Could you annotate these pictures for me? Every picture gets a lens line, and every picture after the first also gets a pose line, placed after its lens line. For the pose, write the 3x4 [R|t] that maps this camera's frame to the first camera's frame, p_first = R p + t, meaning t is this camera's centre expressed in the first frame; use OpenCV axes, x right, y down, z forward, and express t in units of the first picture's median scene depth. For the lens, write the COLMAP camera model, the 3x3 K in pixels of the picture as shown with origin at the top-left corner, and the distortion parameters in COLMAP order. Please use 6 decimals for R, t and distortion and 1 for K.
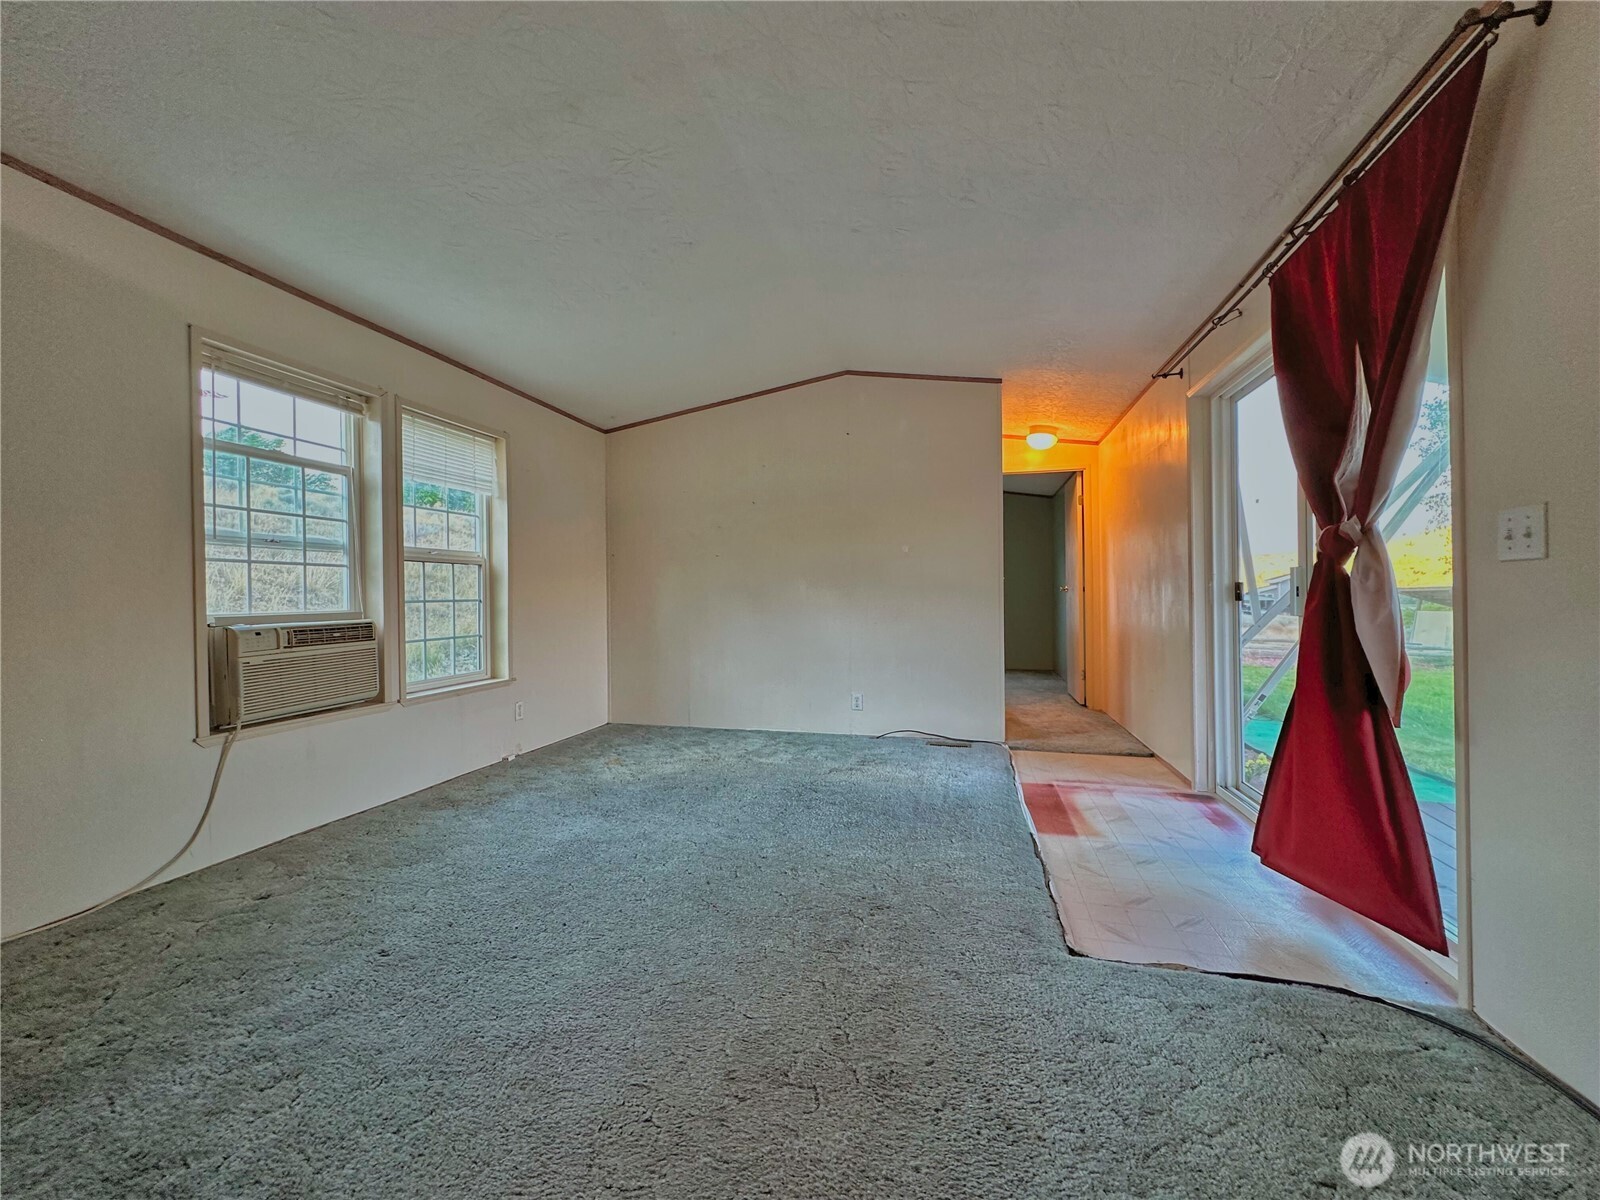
lens RADIAL K [[639.2, 0, 802.1], [0, 639.2, 593.7], [0, 0, 1]] dist [-0.003768, 0.000812]
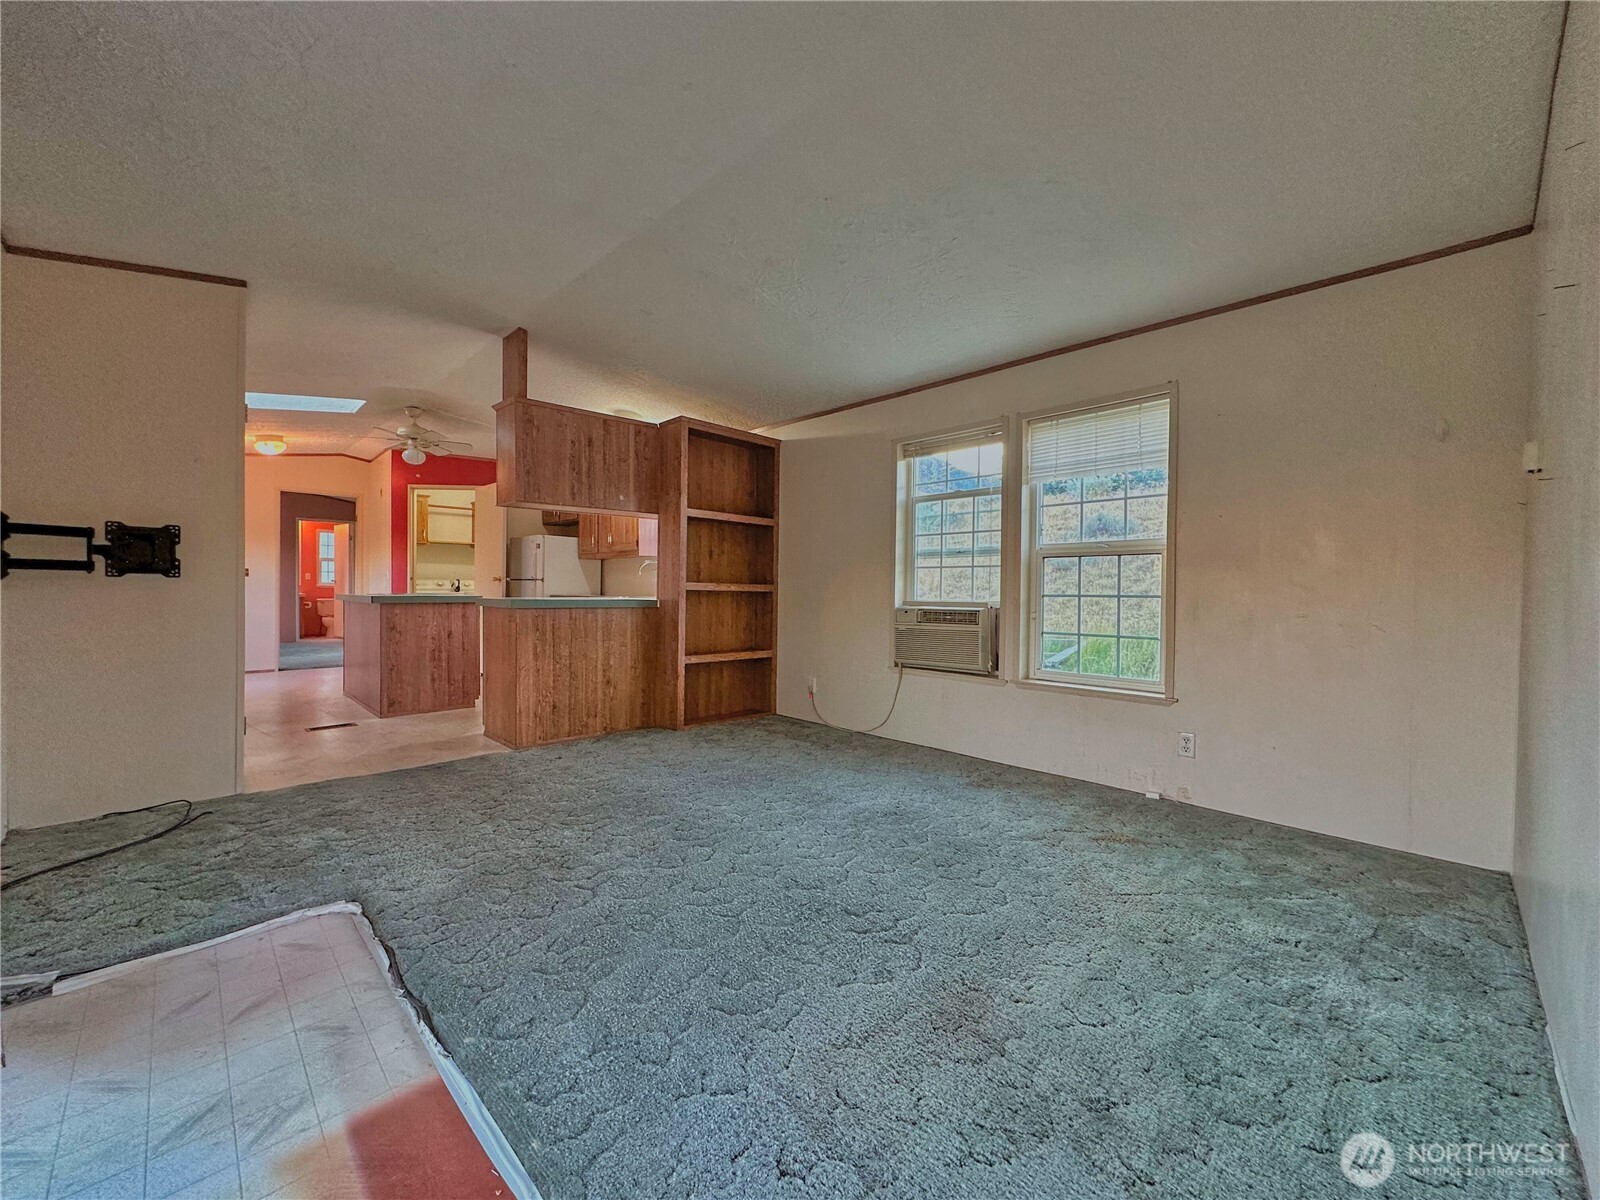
lens RADIAL K [[639.2, 0, 800.9], [0, 639.2, 597.4], [0, 0, 1]] dist [-0.003768, 0.000812]
pose [[-0.522535, 0.012984, -0.852519, 0.537747], [-0.002450, 0.999857, 0.016730, -0.001036], [0.852614, 0.010830, -0.522429, 1.259184]]
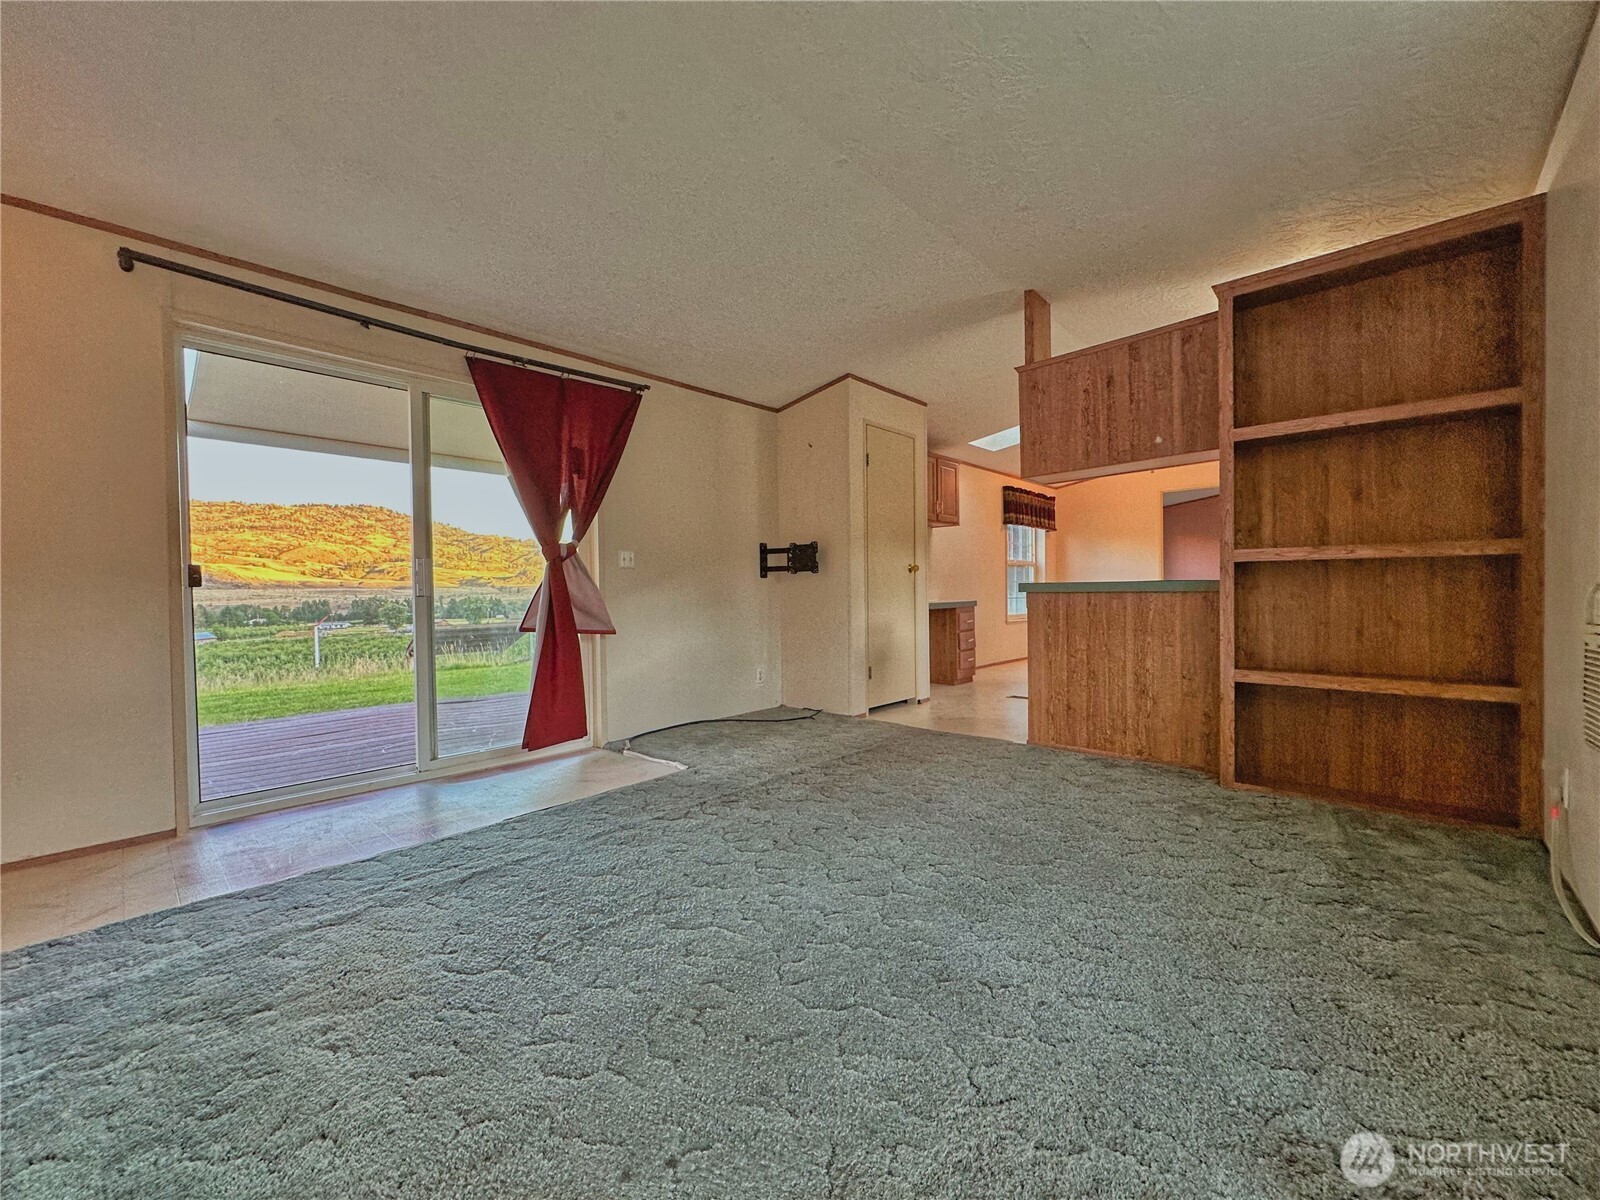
lens RADIAL K [[639.2, 0, 794.3], [0, 639.2, 600.2], [0, 0, 1]] dist [-0.003768, 0.000812]
pose [[-0.870169, 0.015623, 0.492505, -0.421656], [0.020999, 0.999765, 0.005388, 0.040594], [-0.492306, 0.015031, -0.870293, 1.355489]]
